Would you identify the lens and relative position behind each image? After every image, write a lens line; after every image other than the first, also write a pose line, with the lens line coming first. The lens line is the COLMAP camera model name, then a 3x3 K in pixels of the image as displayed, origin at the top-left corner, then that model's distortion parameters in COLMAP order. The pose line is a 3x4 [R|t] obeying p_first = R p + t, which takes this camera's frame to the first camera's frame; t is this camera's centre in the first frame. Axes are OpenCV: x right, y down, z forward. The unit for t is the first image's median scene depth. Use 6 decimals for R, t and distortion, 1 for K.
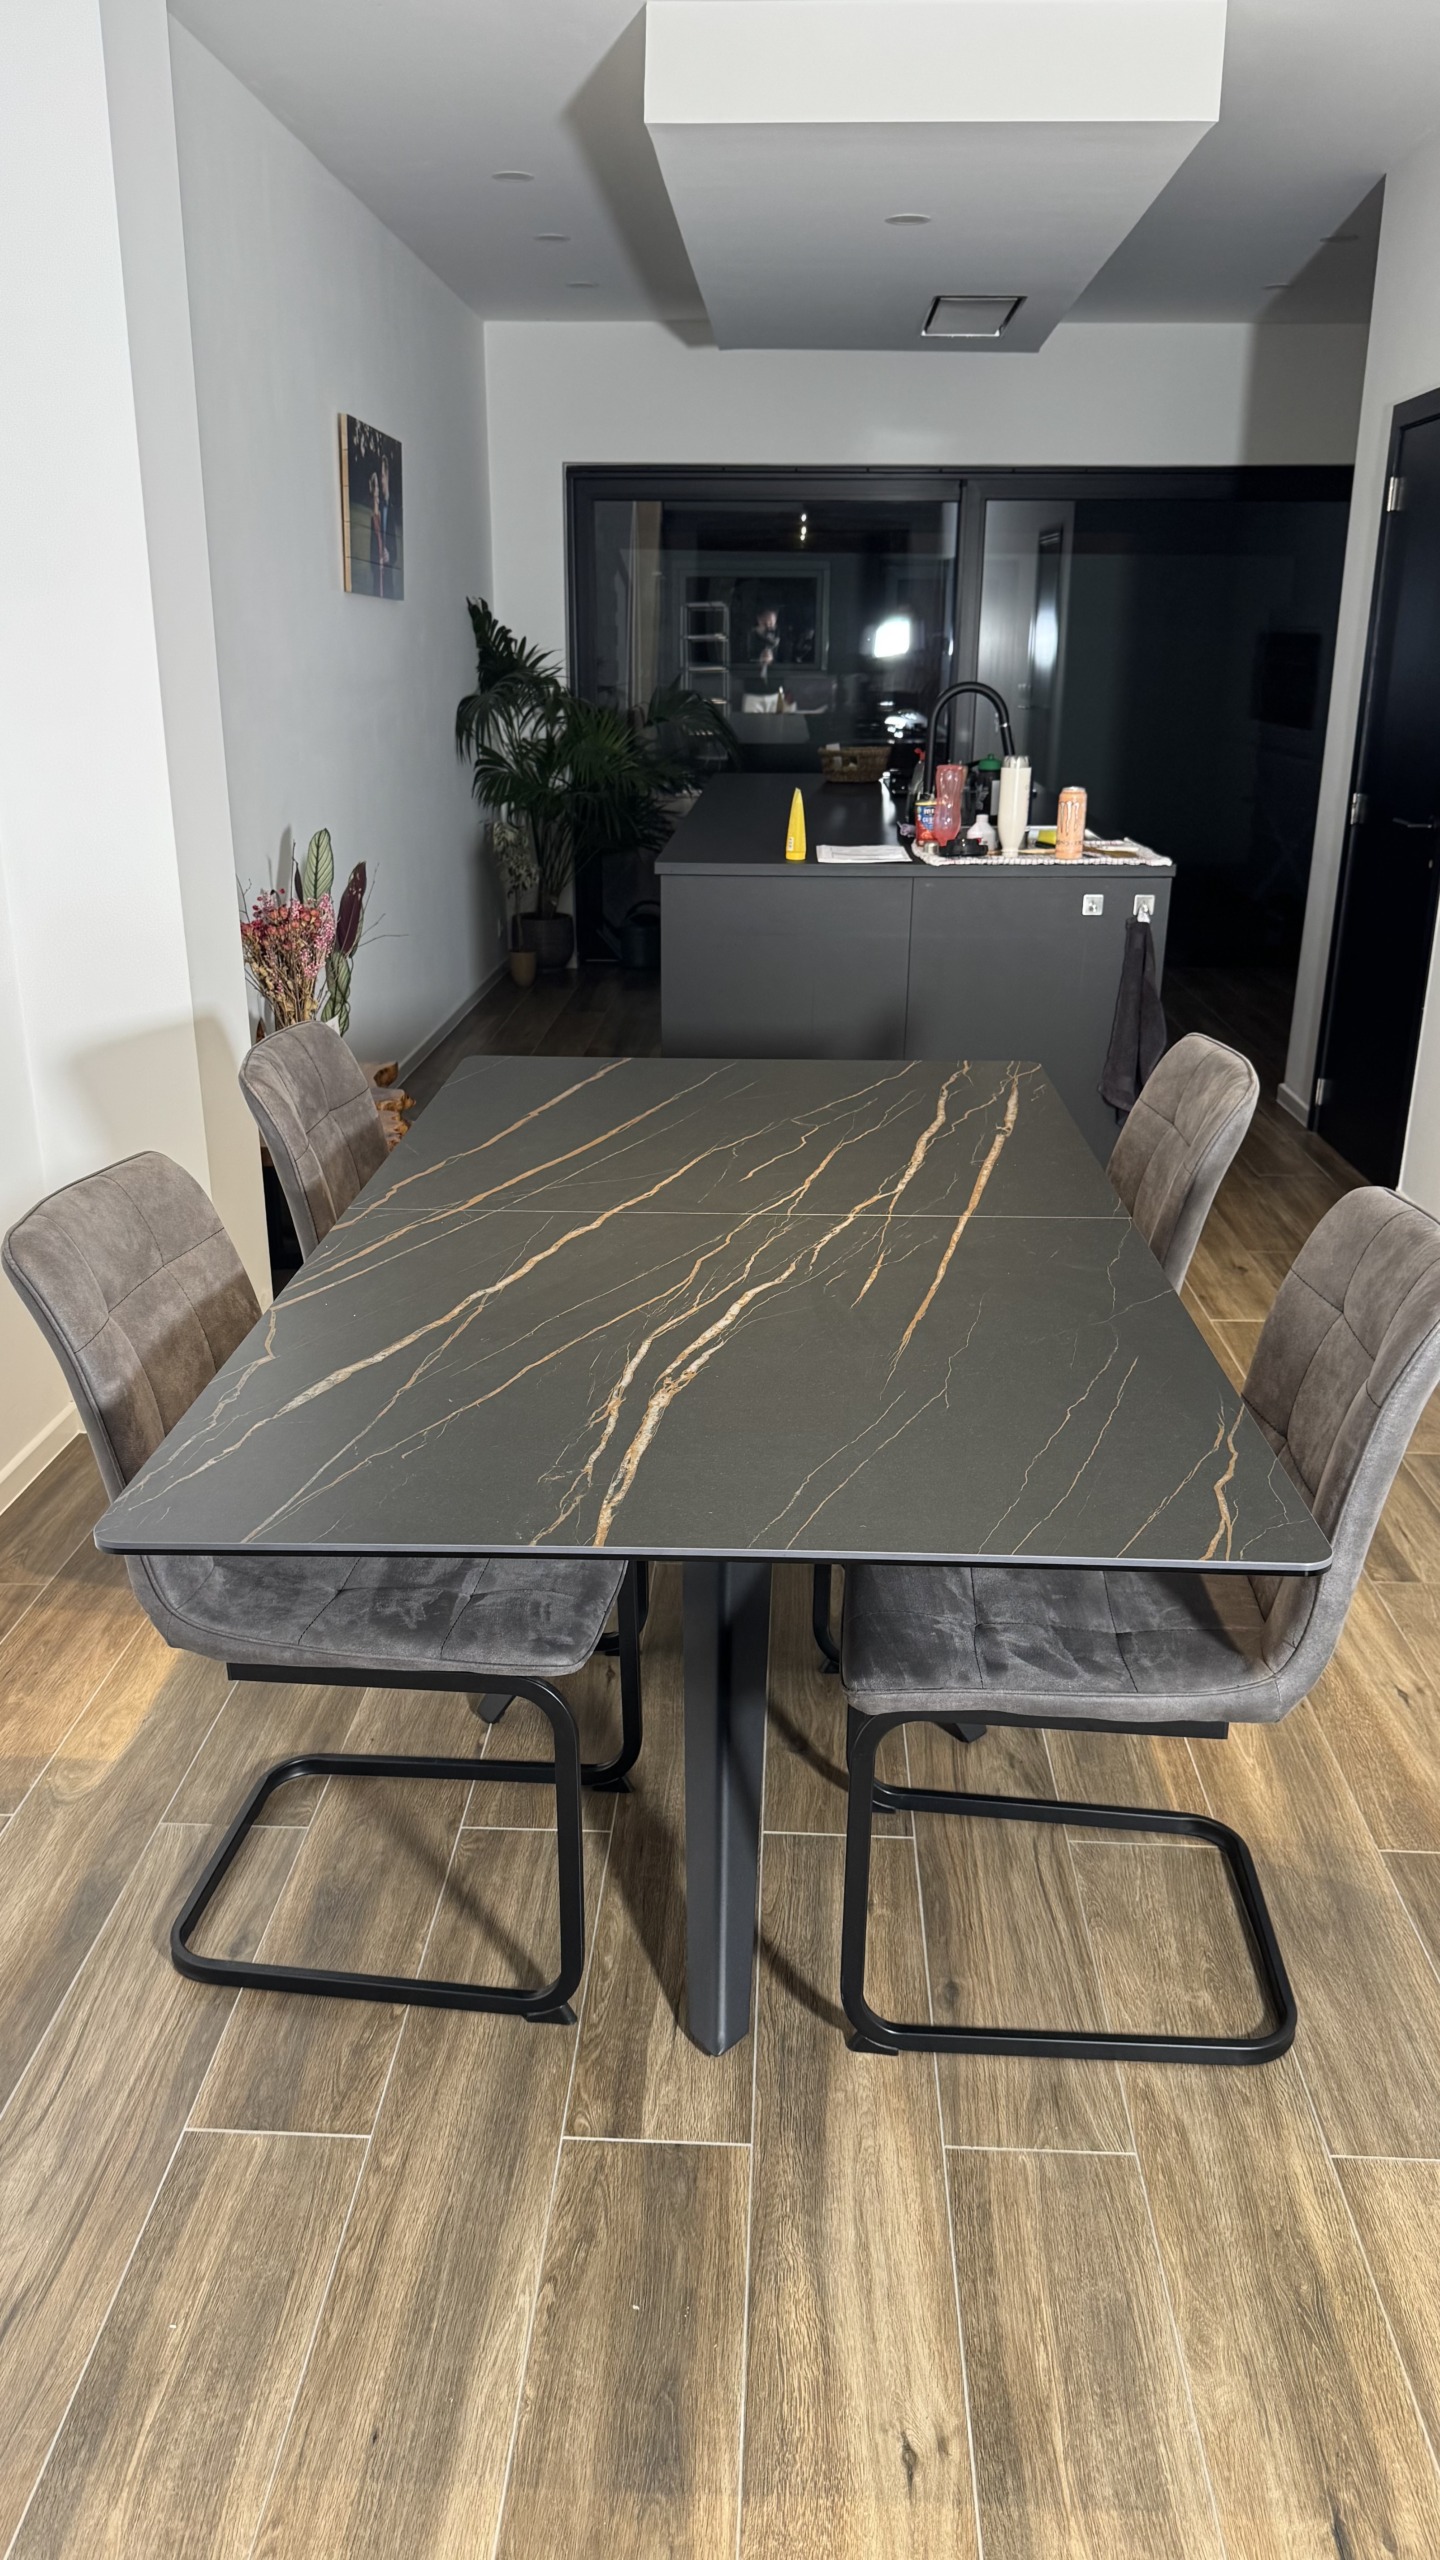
lens RADIAL K [[1796.0, 0, 716.6], [0, 1796.0, 1301.2], [0, 0, 1]] dist [0.034832, -0.058738]
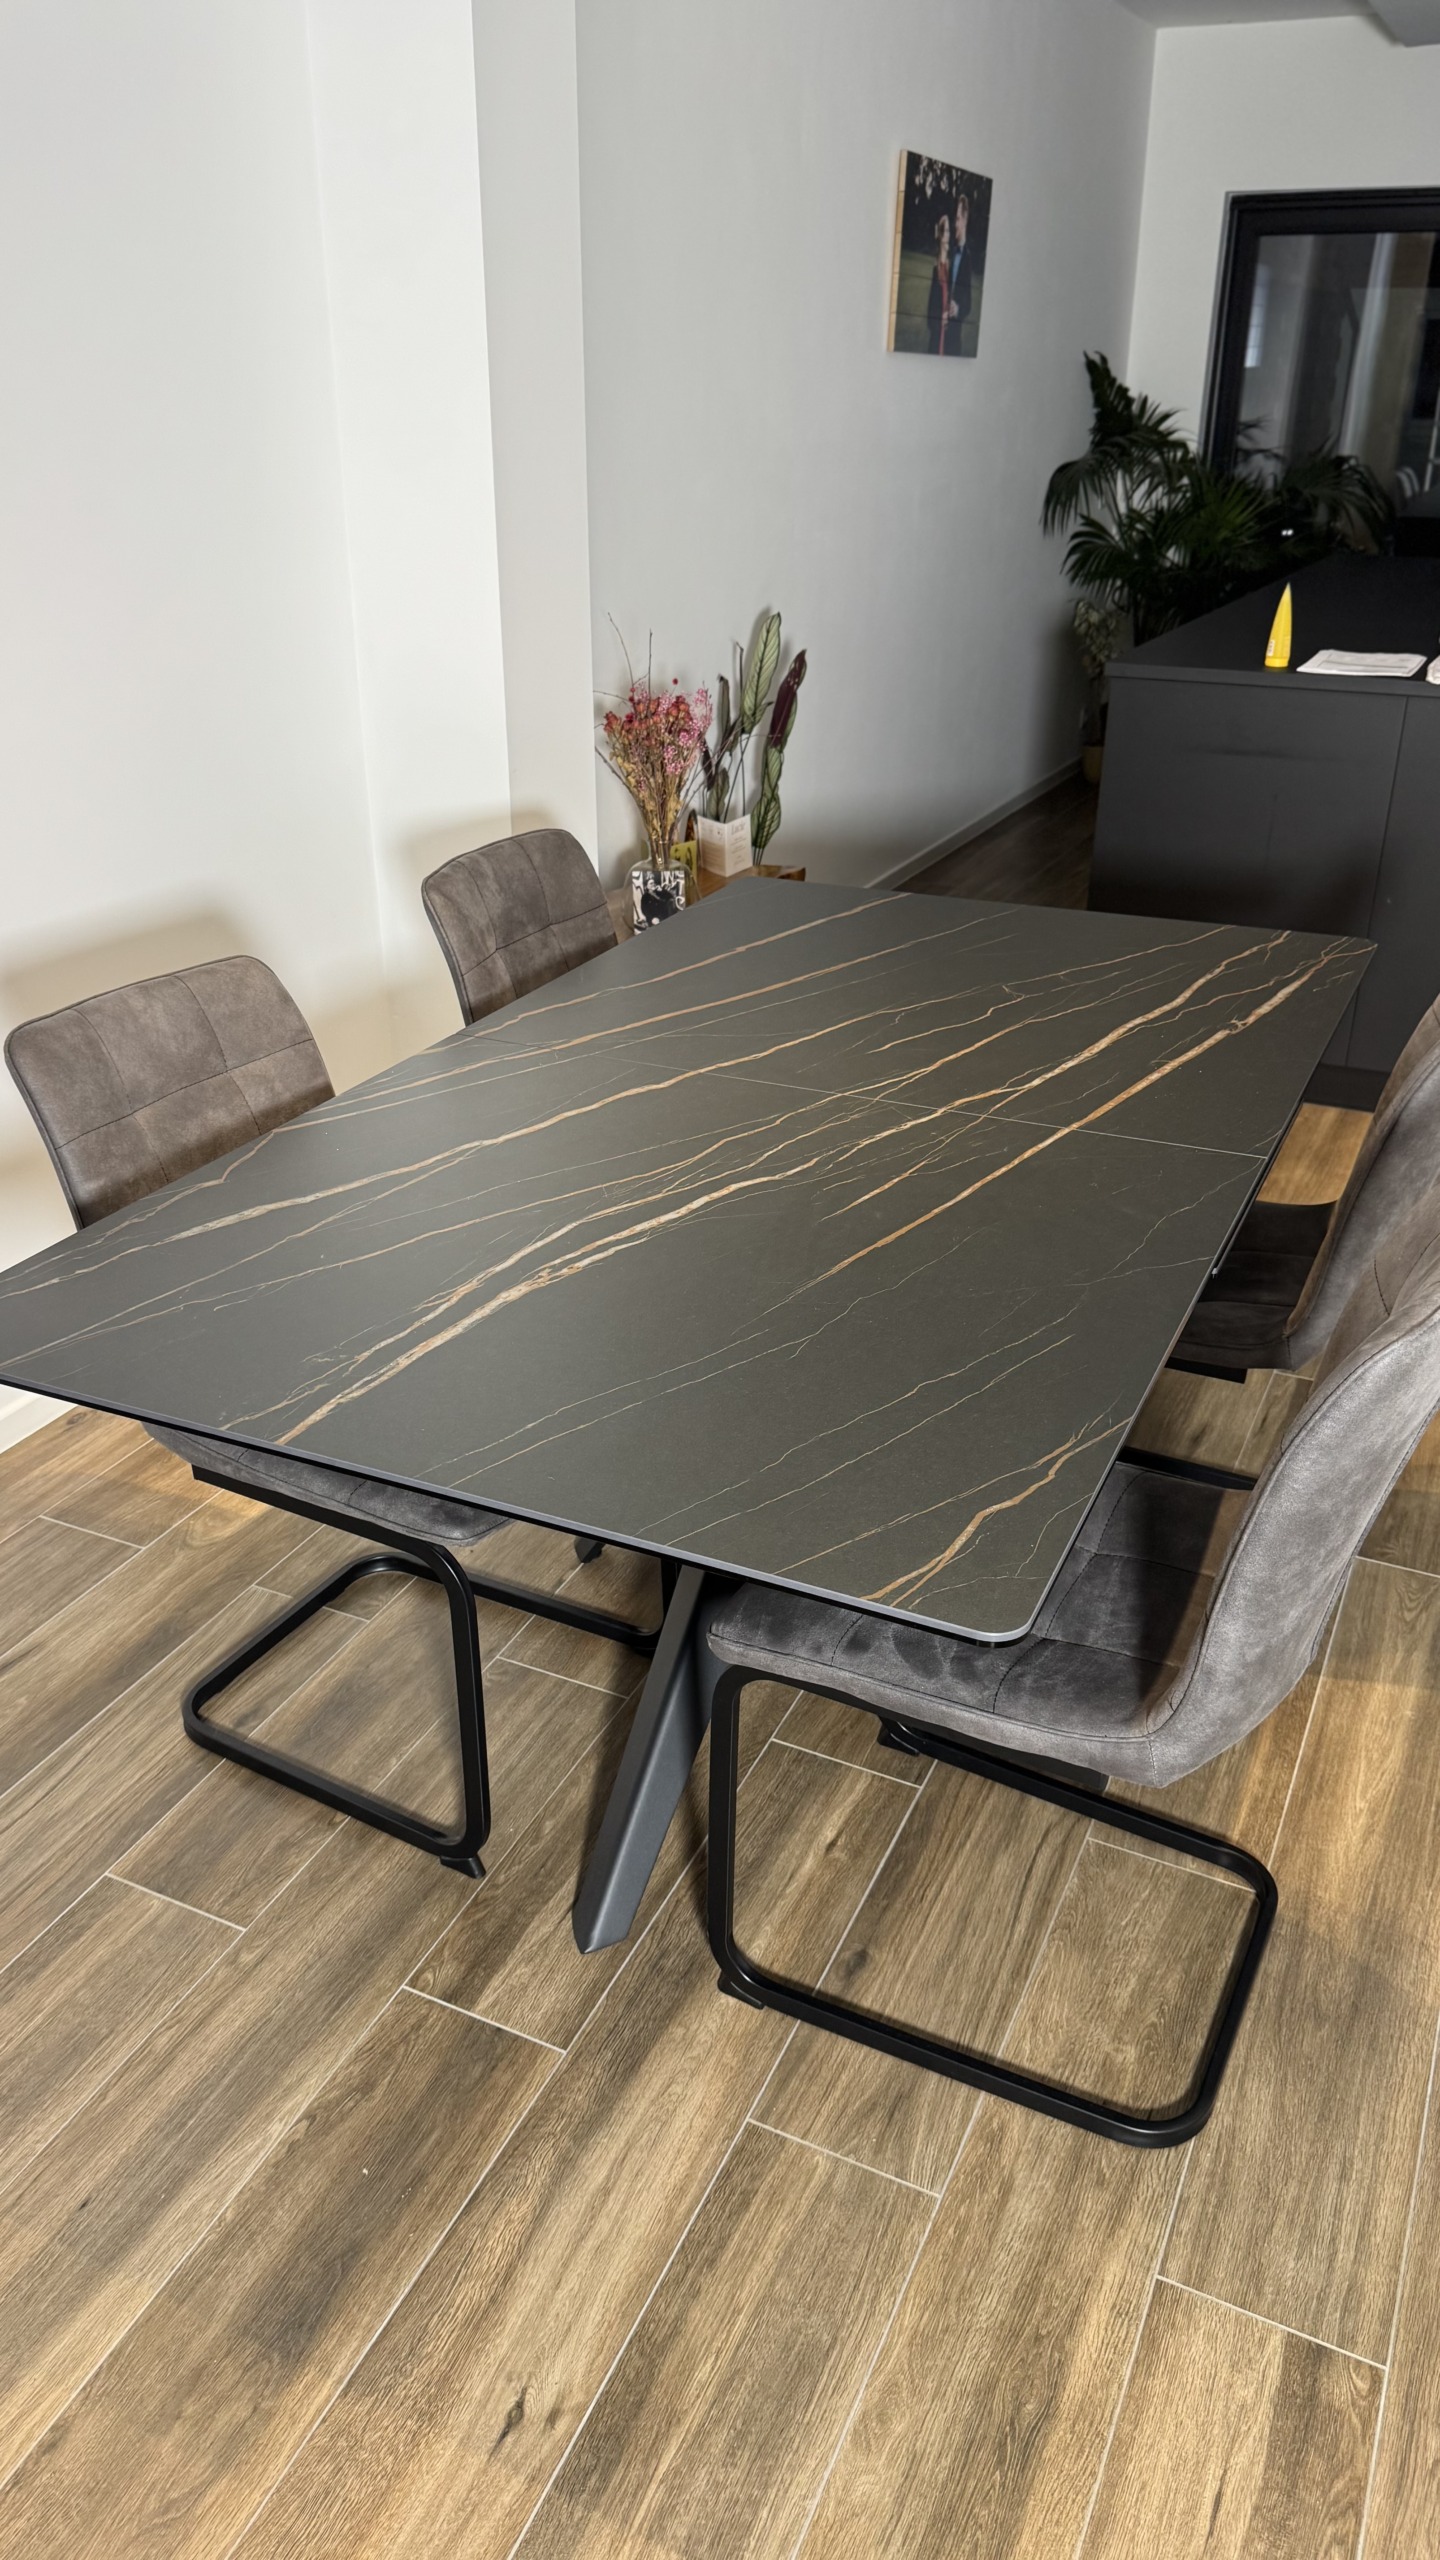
lens RADIAL K [[1795.5, 0, 720.4], [0, 1795.5, 1291.4], [0, 0, 1]] dist [0.040253, -0.070151]
pose [[0.922261, 0.170679, -0.346847, 0.355395], [-0.130427, 0.982025, 0.136439, -0.079220], [0.363900, -0.080594, 0.927945, 0.152458]]
